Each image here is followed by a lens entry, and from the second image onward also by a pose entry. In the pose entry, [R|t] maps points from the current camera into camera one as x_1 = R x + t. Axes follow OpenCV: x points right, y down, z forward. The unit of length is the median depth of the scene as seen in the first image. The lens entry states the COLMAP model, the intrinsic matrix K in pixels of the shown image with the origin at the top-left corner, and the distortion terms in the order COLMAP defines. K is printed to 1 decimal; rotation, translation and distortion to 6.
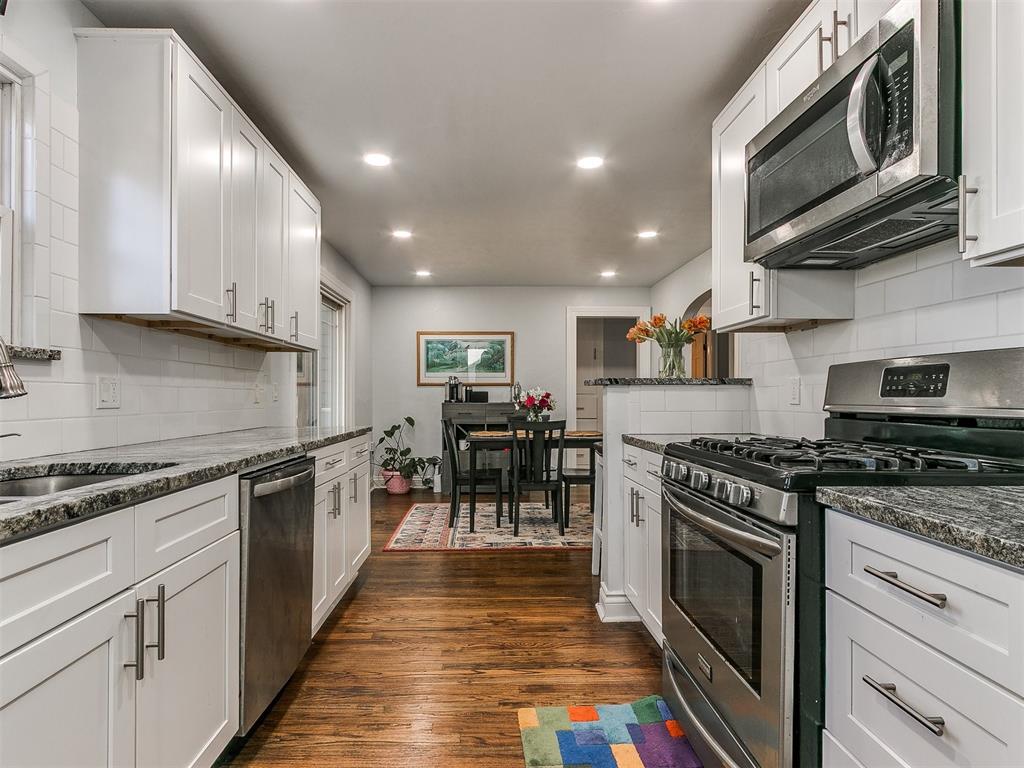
lens RADIAL K [[532.4, 0, 505.9], [0, 532.4, 393.5], [0, 0, 1]] dist [0.005684, -0.002160]
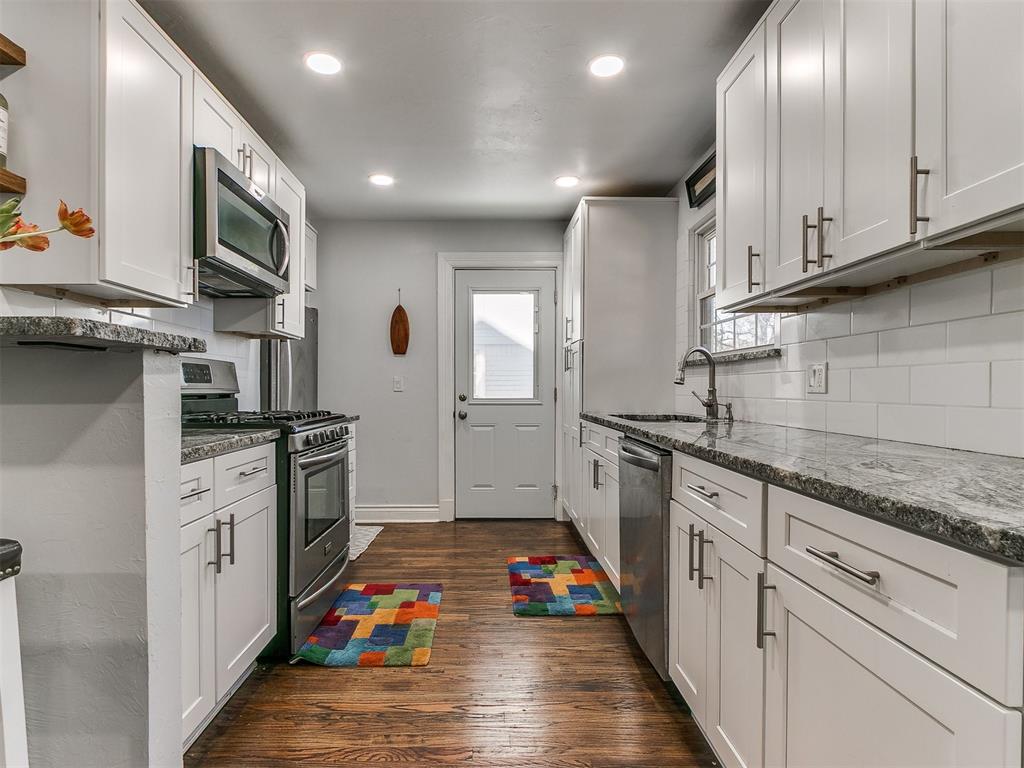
lens RADIAL K [[532.4, 0, 499.5], [0, 532.4, 397.6], [0, 0, 1]] dist [0.005684, -0.002160]
pose [[-0.999645, -0.000372, 0.026638, -0.143392], [-0.000039, 0.999922, 0.012494, 0.023319], [-0.026640, 0.012488, -0.999567, 1.940451]]
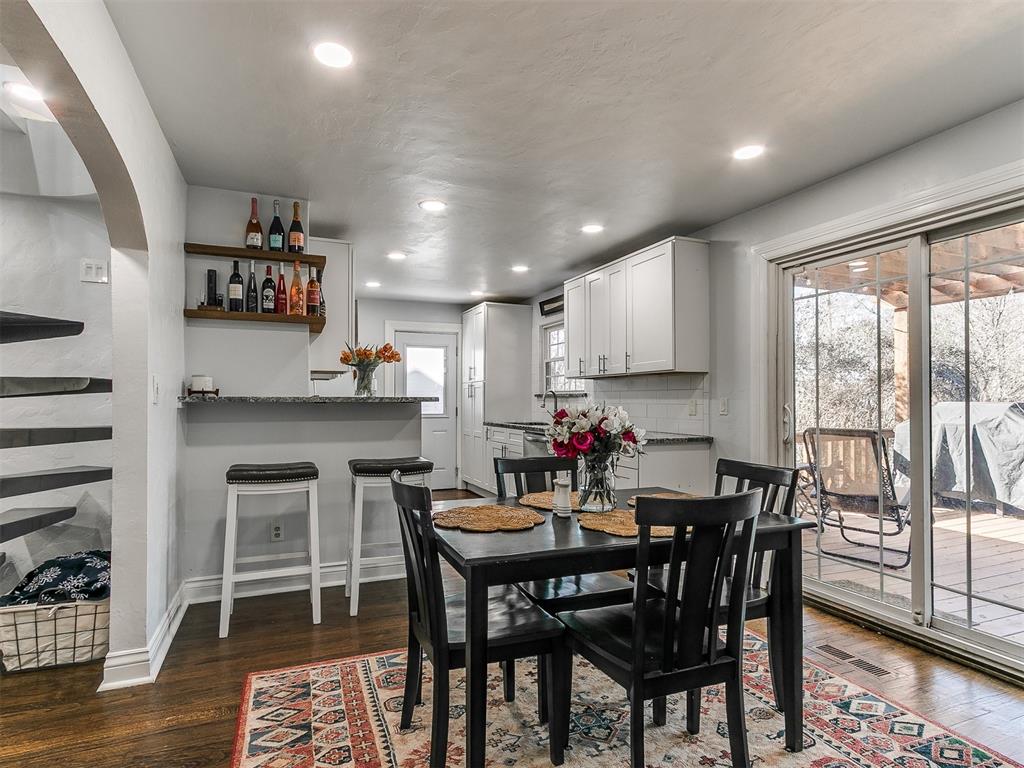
lens RADIAL K [[532.4, 0, 486.2], [0, 532.4, 390.3], [0, 0, 1]] dist [0.005684, -0.002160]
pose [[-0.948044, -0.004590, -0.318107, 0.620112], [0.002321, 0.999770, -0.021343, -0.023319], [0.318132, -0.020973, -0.947814, 3.162246]]
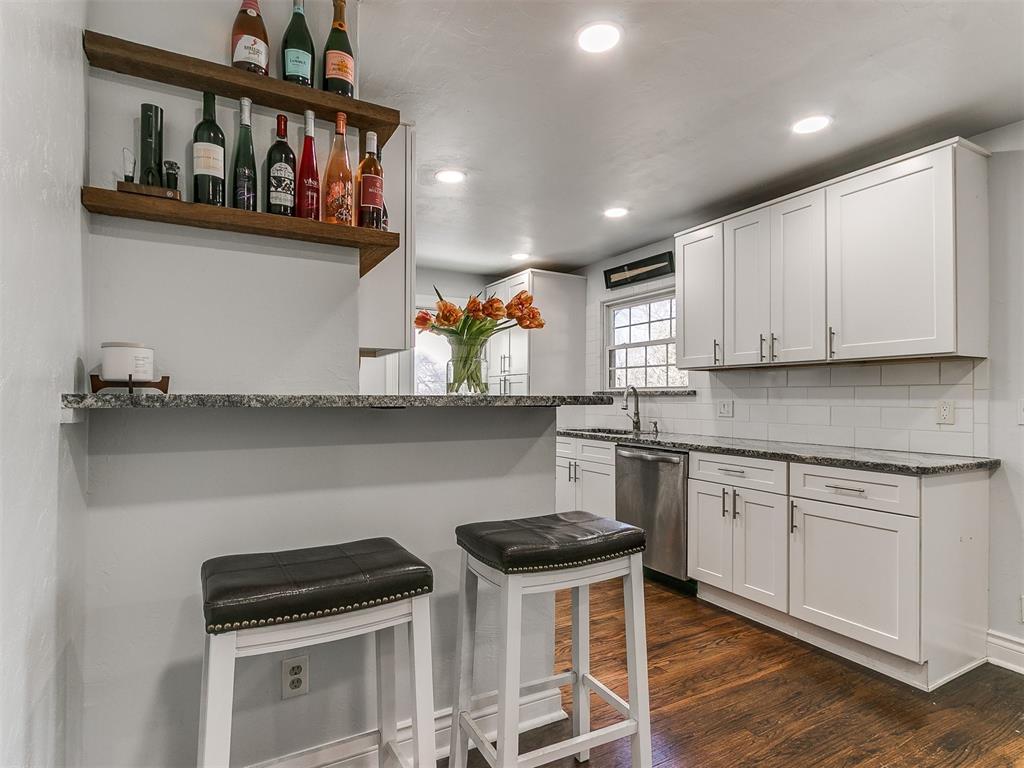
lens RADIAL K [[532.4, 0, 500.2], [0, 532.4, 390.5], [0, 0, 1]] dist [0.005684, -0.002160]
pose [[-0.896784, -0.006728, -0.442417, 0.788652], [0.000710, 0.999861, -0.016645, -0.033275], [0.442468, -0.015241, -0.896655, 2.227665]]
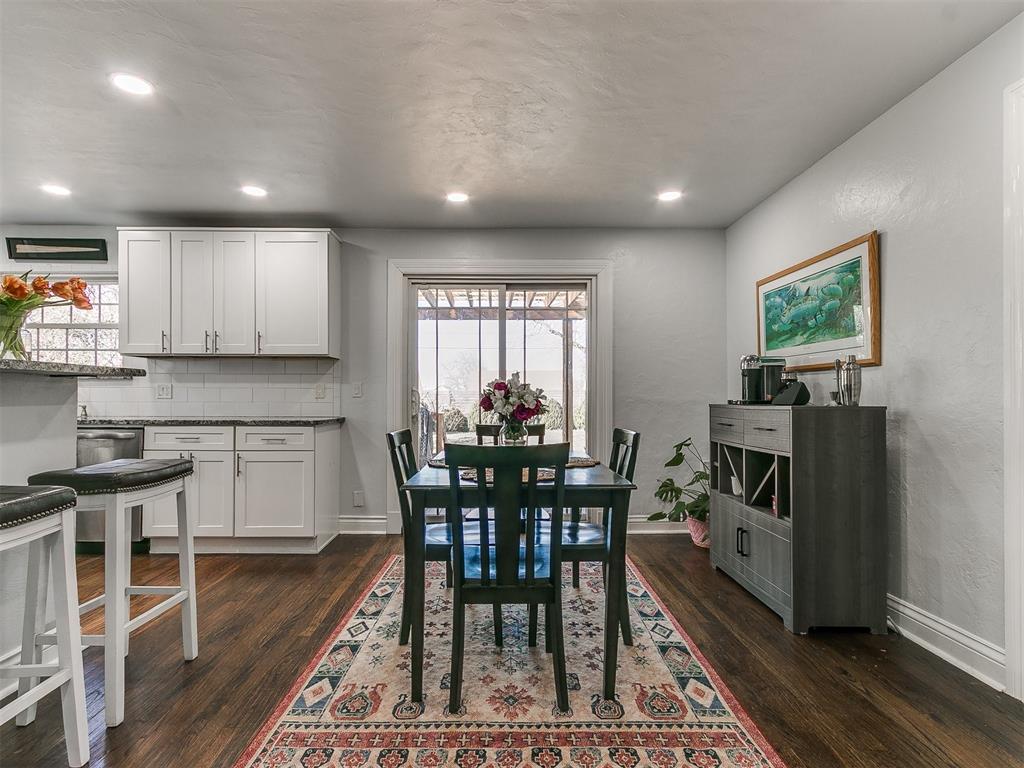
lens RADIAL K [[532.4, 0, 491.4], [0, 532.4, 401.8], [0, 0, 1]] dist [0.005684, -0.002160]
pose [[-0.037369, 0.011885, -0.999231, 1.351339], [0.002604, 0.999927, 0.011796, 0.018970], [0.999298, -0.002161, -0.037398, 2.303620]]
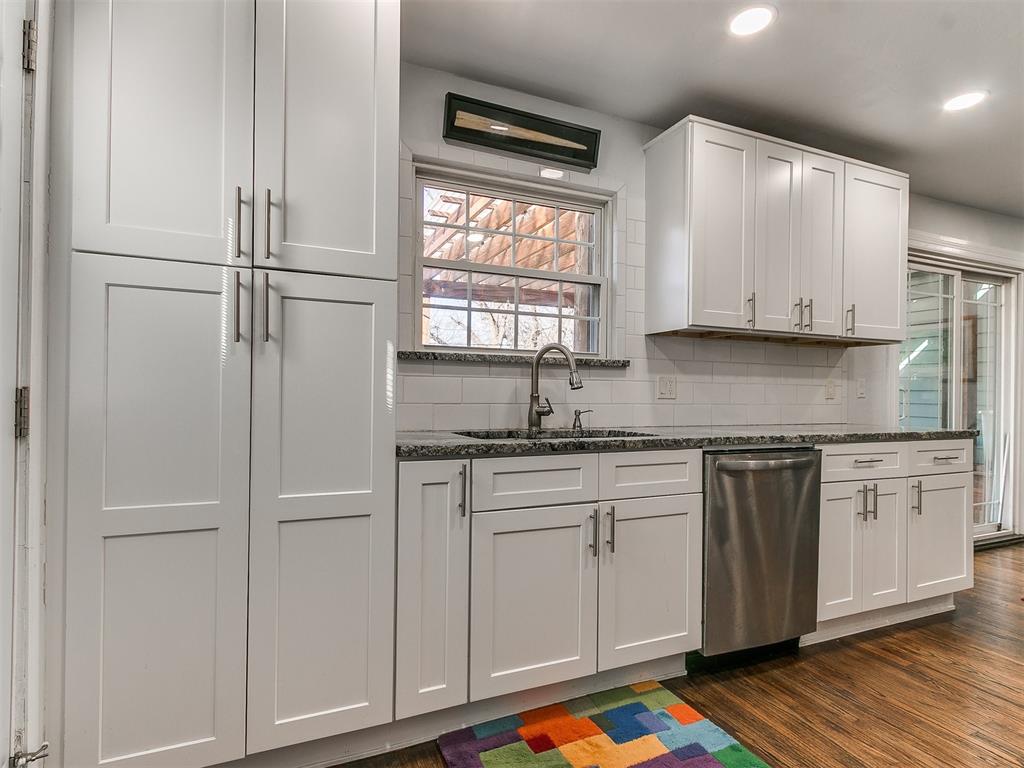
lens RADIAL K [[532.4, 0, 484.6], [0, 532.4, 395.5], [0, 0, 1]] dist [0.005684, -0.002160]
pose [[0.344670, 0.005533, -0.938707, 0.397913], [-0.003661, 0.999983, 0.004550, 0.013947], [0.938717, 0.001868, 0.344685, 0.052773]]
